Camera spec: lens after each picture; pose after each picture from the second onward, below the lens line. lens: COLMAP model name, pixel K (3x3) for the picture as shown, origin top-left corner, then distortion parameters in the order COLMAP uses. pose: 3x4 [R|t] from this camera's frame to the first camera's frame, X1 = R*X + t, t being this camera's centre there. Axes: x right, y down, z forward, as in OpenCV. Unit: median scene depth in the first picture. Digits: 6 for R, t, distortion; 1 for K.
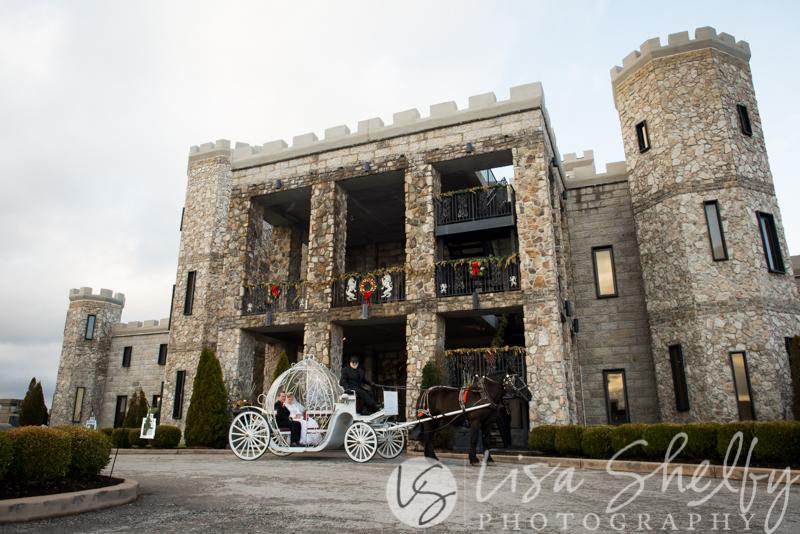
lens RADIAL K [[576.4, 0, 388.4], [0, 576.4, 263.8], [0, 0, 1]] dist [-0.053020, 0.000587]
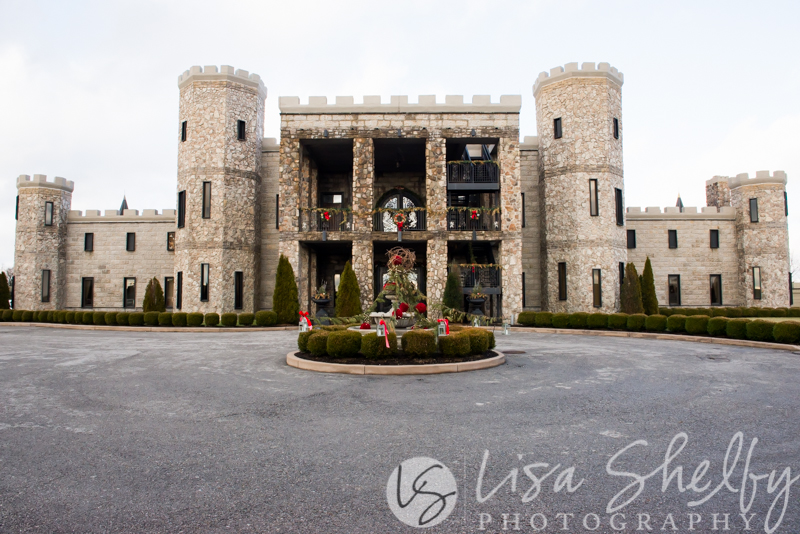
lens RADIAL K [[556.3, 0, 400.0], [0, 556.3, 267.0], [0, 0, 1]] dist [-0.045479, -0.000959]
pose [[0.925395, 0.018595, 0.378548, -0.555060], [-0.106248, 0.971474, 0.212014, -0.139164], [-0.363807, -0.236417, 0.900972, -0.314683]]
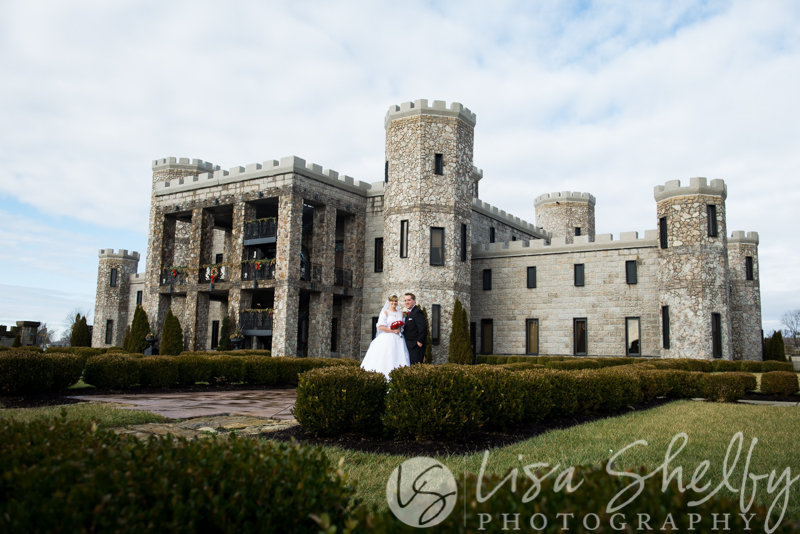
lens RADIAL K [[690.9, 0, 400.0], [0, 690.9, 267.0], [0, 0, 1]] dist [-0.015961, -0.001459]
pose [[0.981193, -0.006346, -0.192923, 0.911878], [0.037141, 0.986991, 0.156429, -0.281764], [0.189421, -0.160652, 0.968664, -0.935389]]
